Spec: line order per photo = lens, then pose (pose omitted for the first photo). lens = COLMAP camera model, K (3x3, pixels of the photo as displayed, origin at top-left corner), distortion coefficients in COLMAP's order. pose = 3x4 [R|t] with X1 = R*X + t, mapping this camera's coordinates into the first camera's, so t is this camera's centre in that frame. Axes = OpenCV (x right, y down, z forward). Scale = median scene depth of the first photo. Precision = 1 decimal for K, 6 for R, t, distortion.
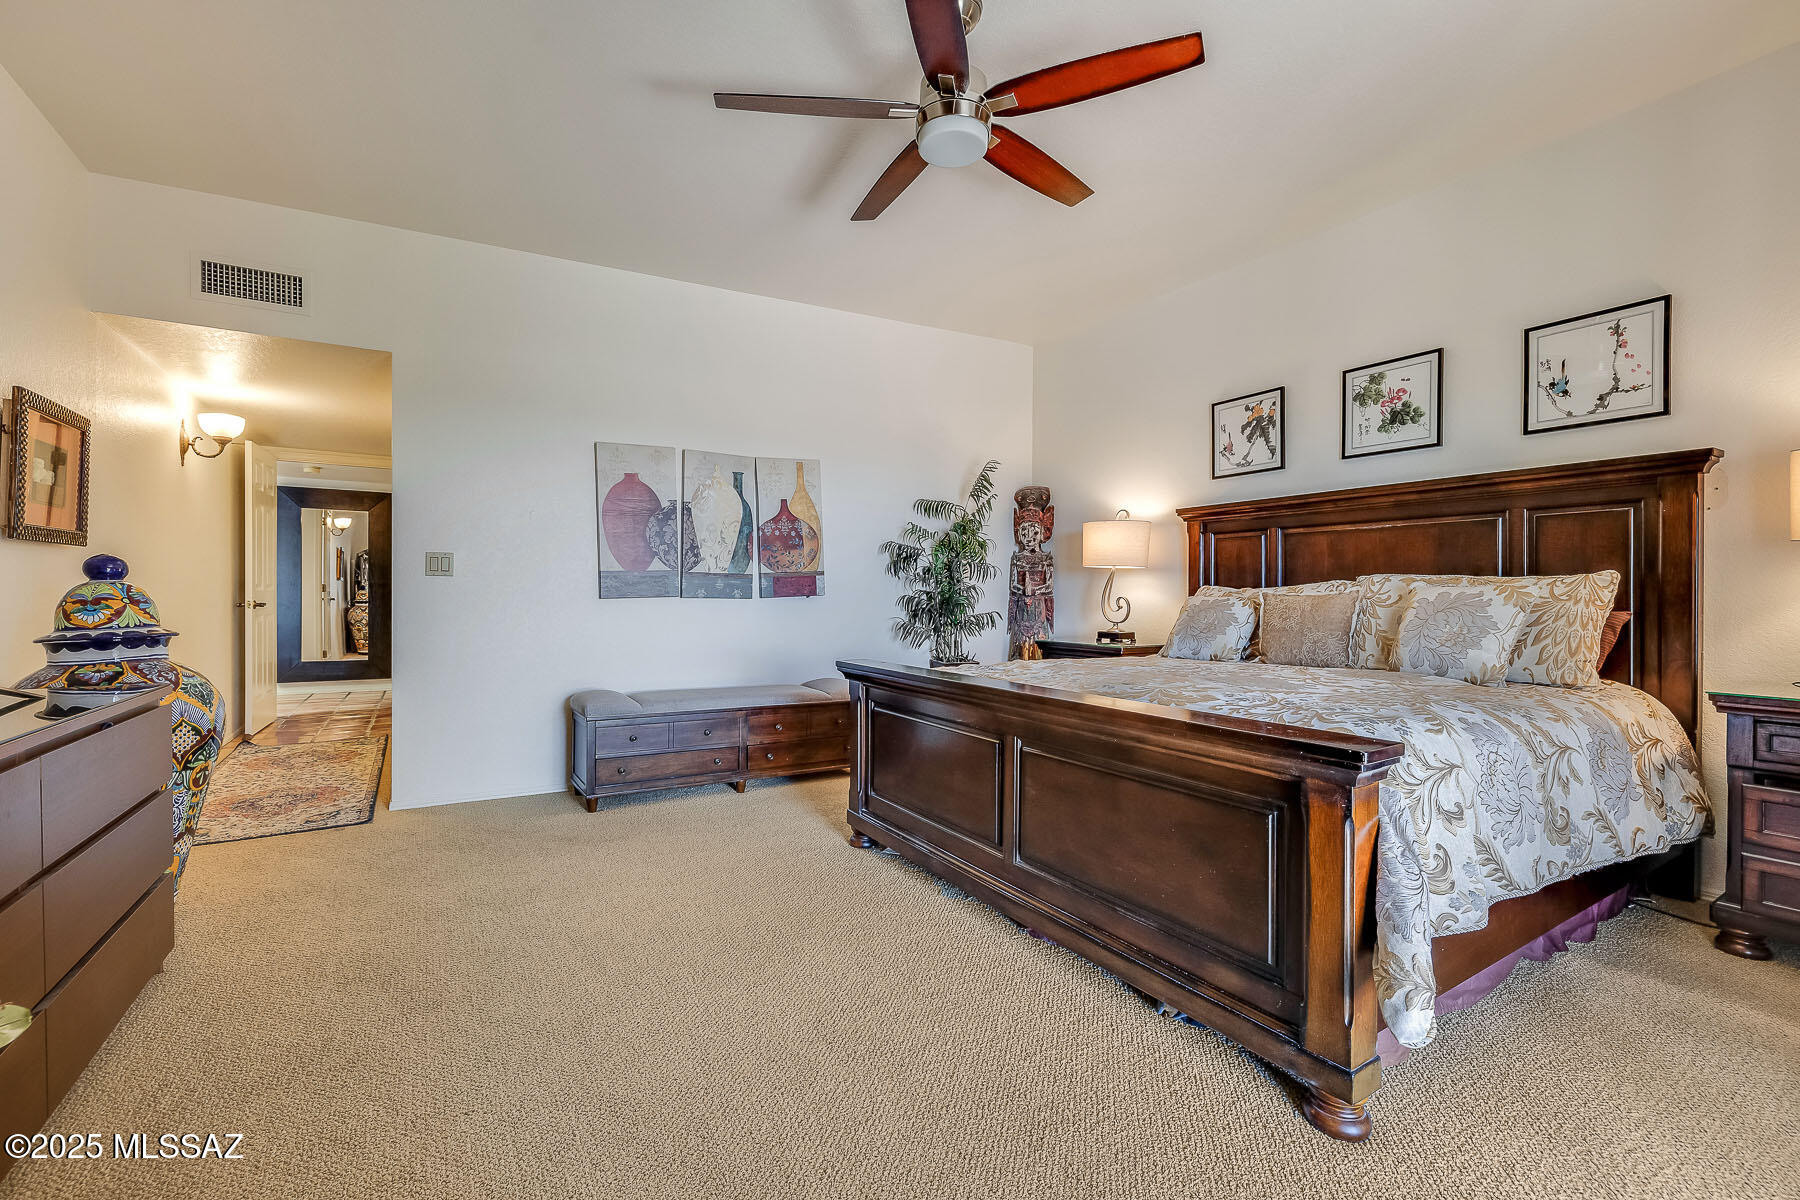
lens RADIAL K [[776.1, 0, 892.7], [0, 776.1, 587.7], [0, 0, 1]] dist [-0.000314, -0.000101]
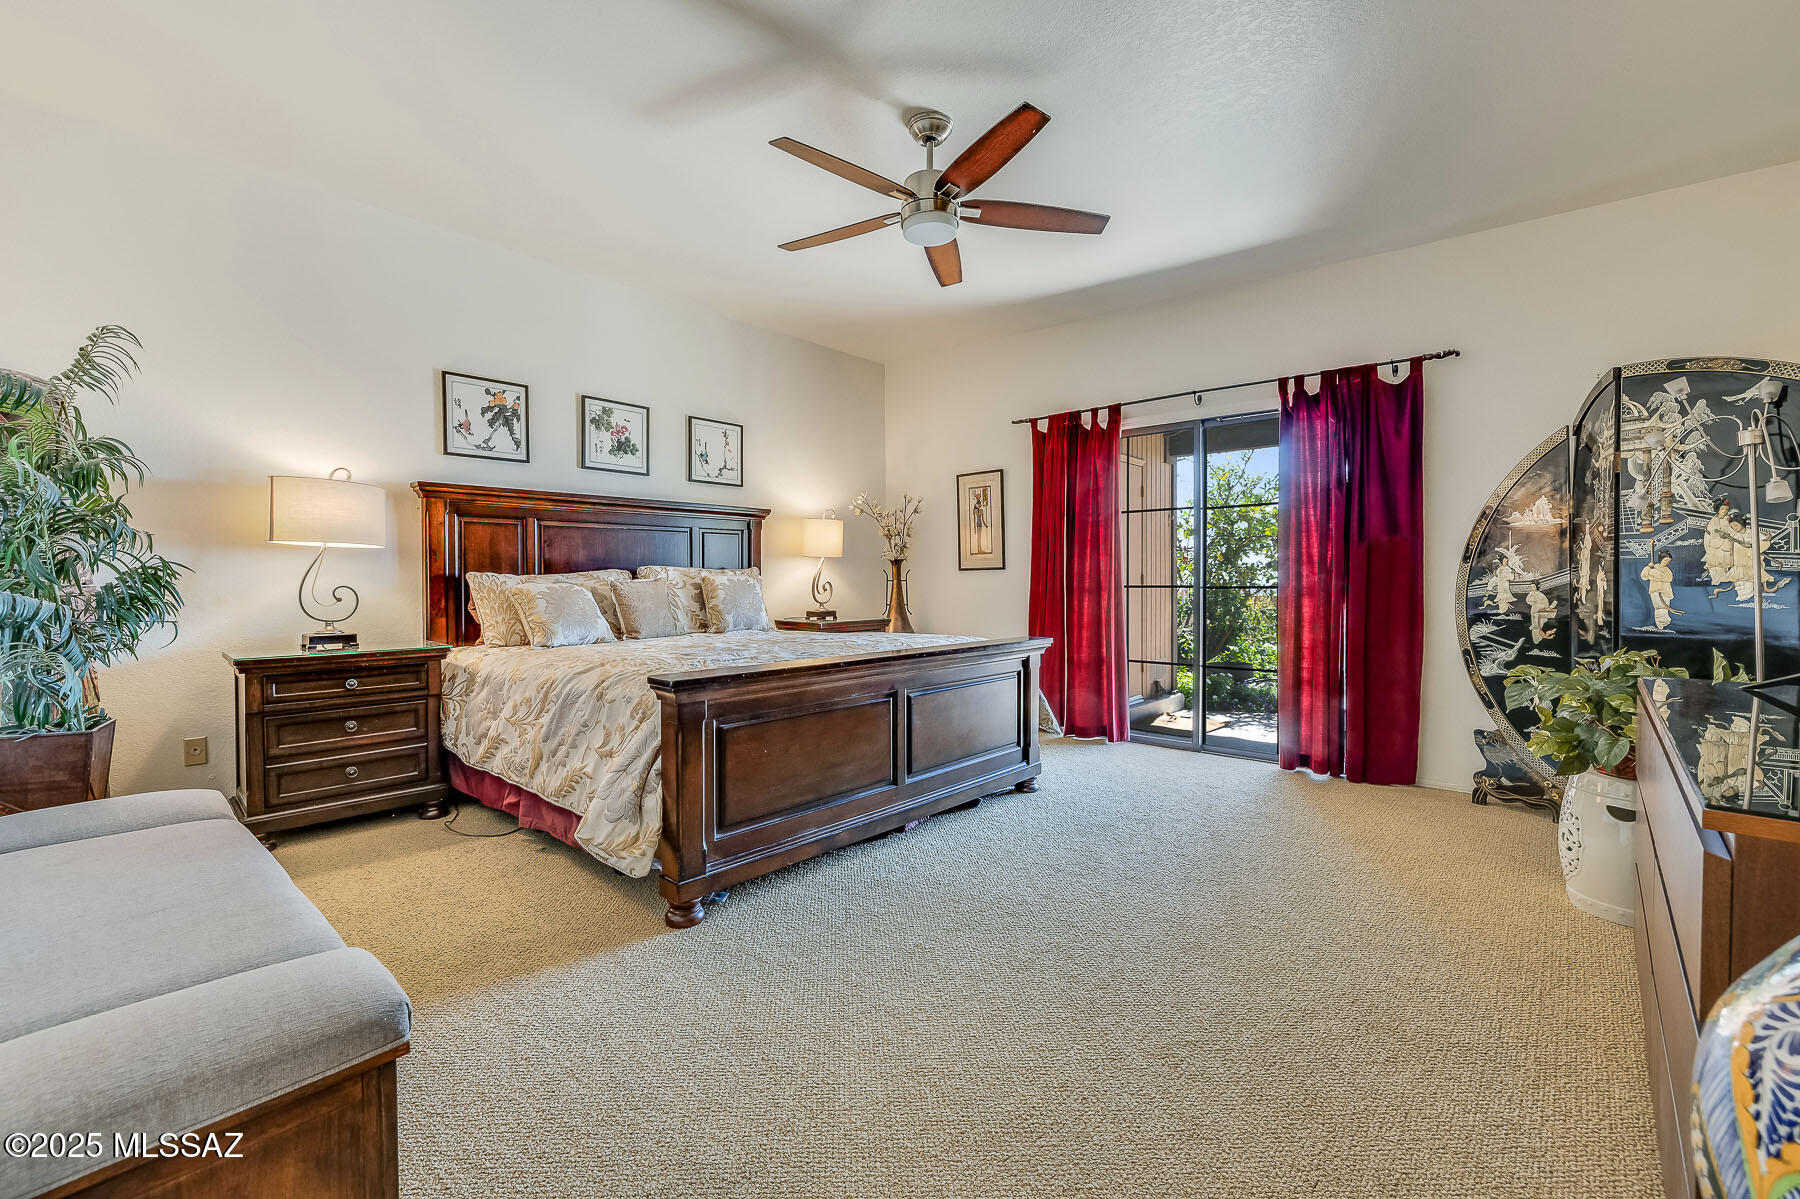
lens RADIAL K [[776.1, 0, 892.7], [0, 776.1, 587.2], [0, 0, 1]] dist [-0.000314, -0.000101]
pose [[-0.283122, -0.010368, 0.959028, -0.711859], [-0.008566, 0.999929, 0.008281, 0.003562], [-0.959046, -0.005871, -0.283191, 0.887768]]
